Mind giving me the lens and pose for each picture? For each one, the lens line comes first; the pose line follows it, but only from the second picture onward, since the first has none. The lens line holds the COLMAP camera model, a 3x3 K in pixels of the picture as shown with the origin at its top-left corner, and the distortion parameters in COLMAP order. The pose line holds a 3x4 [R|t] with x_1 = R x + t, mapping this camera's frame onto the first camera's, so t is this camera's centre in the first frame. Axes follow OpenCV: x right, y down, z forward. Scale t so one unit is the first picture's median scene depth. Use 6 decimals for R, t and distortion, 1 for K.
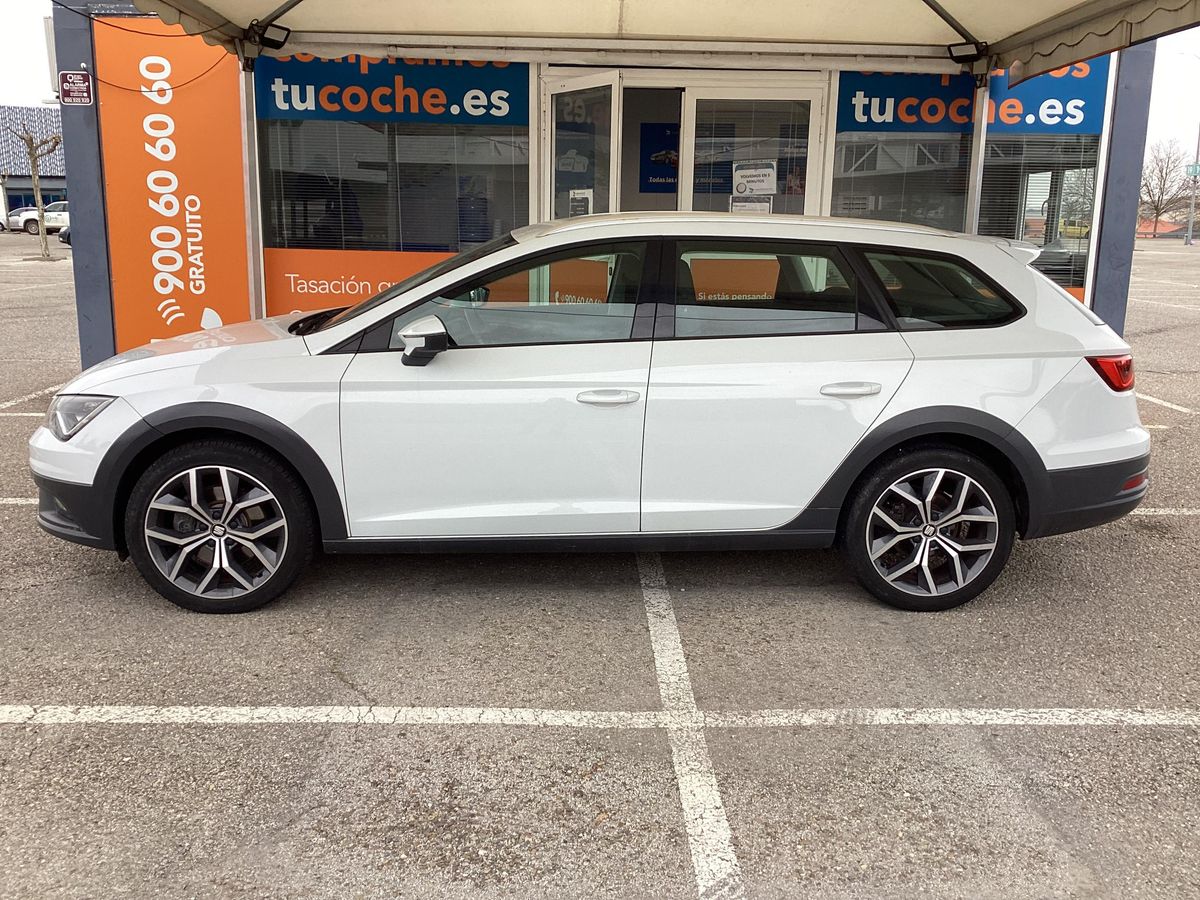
lens RADIAL K [[1085.9, 0, 610.2], [0, 1085.9, 447.0], [0, 0, 1]] dist [0.128704, -0.283571]
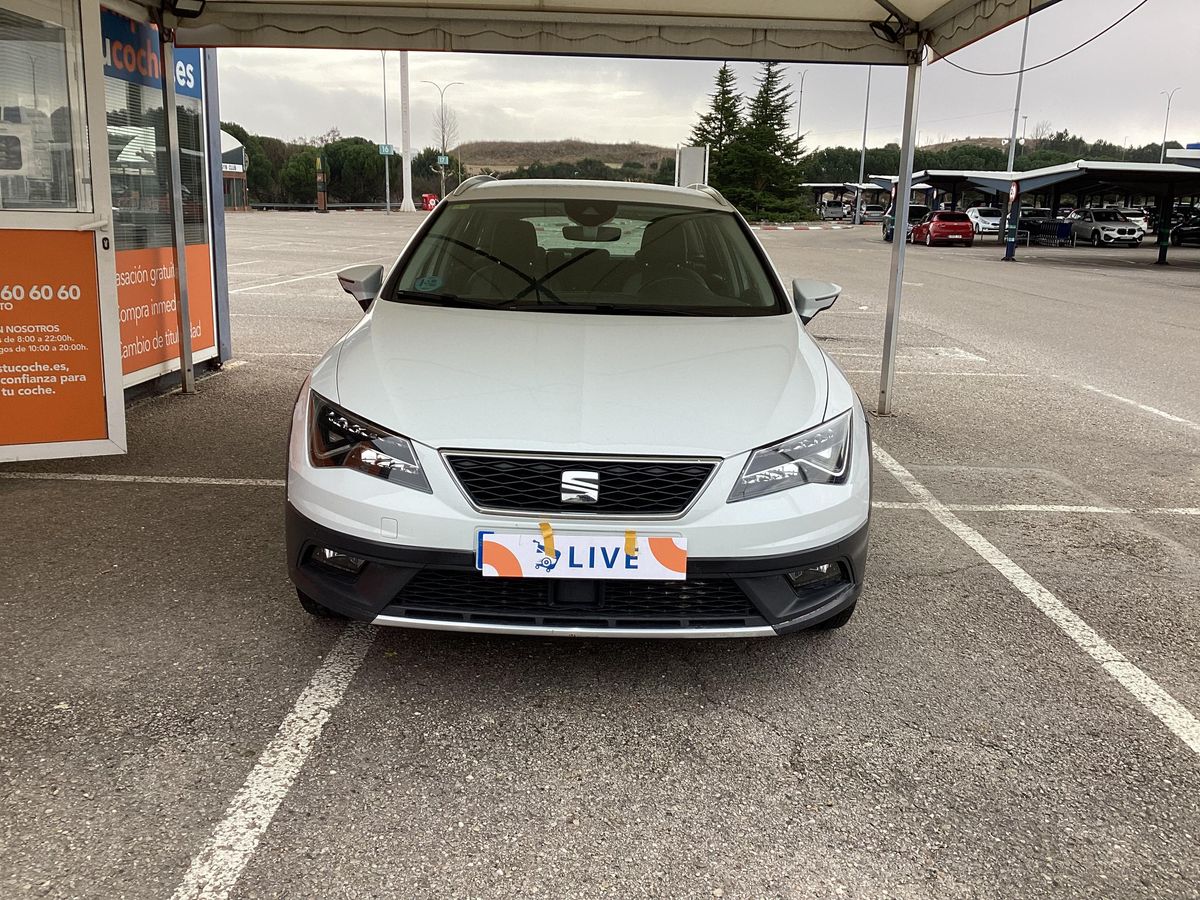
lens RADIAL K [[1085.9, 0, 610.2], [0, 1085.9, 447.0], [0, 0, 1]] dist [0.128704, -0.283571]
pose [[0.038538, -0.233571, 0.971576, -1.473172], [0.176942, 0.958529, 0.223415, -0.277461], [-0.983467, 0.163302, 0.078268, 1.296655]]
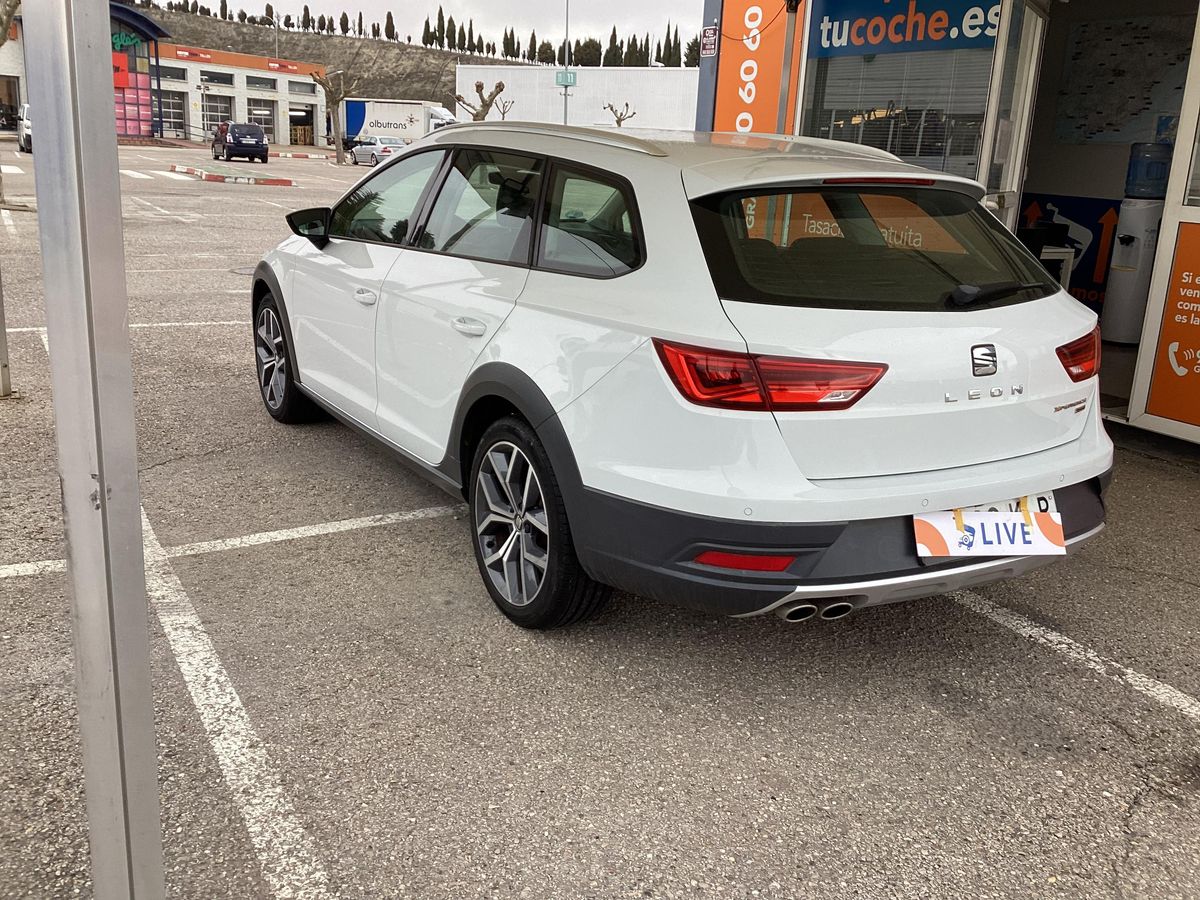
lens RADIAL K [[1091.6, 0, 607.7], [0, 1091.6, 445.2], [0, 0, 1]] dist [0.076974, -0.152748]
pose [[0.464502, 0.238482, -0.852857, 1.214287], [-0.219554, 0.964003, 0.149983, -0.137157], [0.857924, 0.117581, 0.500141, 0.800641]]
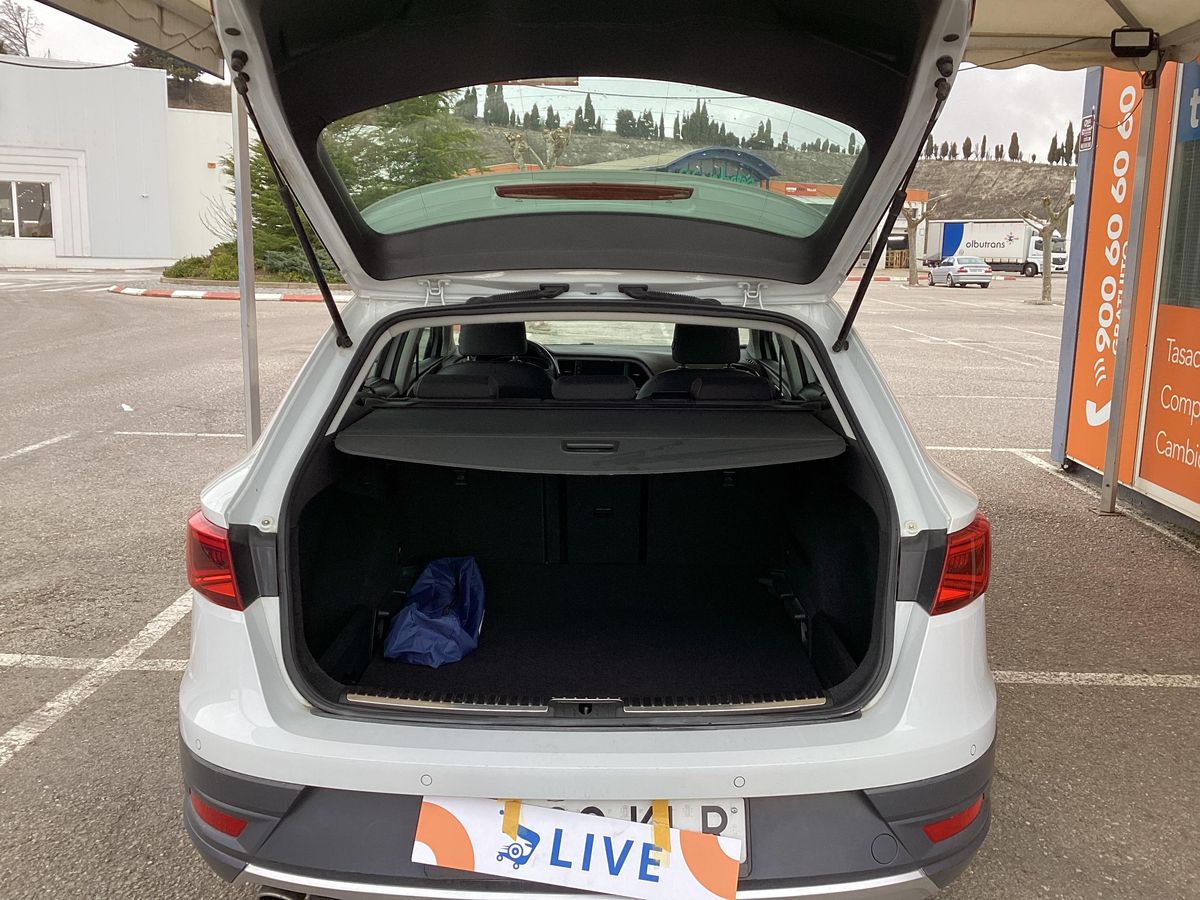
lens RADIAL K [[1085.9, 0, 610.2], [0, 1085.9, 447.0], [0, 0, 1]] dist [0.128704, -0.283571]
pose [[-0.061705, 0.160577, -0.985093, 1.142908], [-0.218604, 0.960836, 0.170316, -0.291110], [0.973861, 0.225854, -0.024185, 1.460354]]
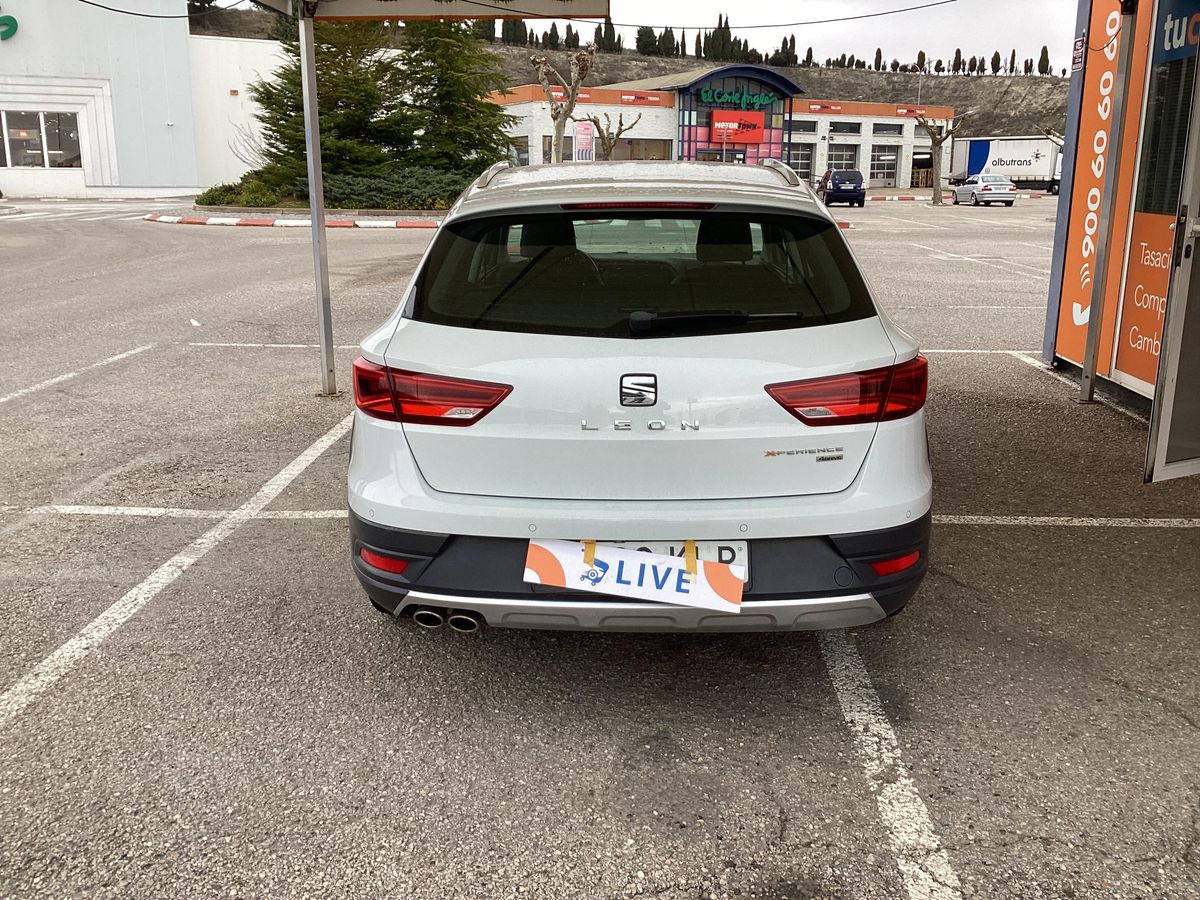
lens RADIAL K [[1085.9, 0, 610.2], [0, 1085.9, 447.0], [0, 0, 1]] dist [0.128704, -0.283571]
pose [[-0.080560, 0.226129, -0.970760, 1.390577], [-0.206394, 0.949033, 0.238196, -0.279250], [0.975147, 0.219548, -0.029783, 1.462373]]
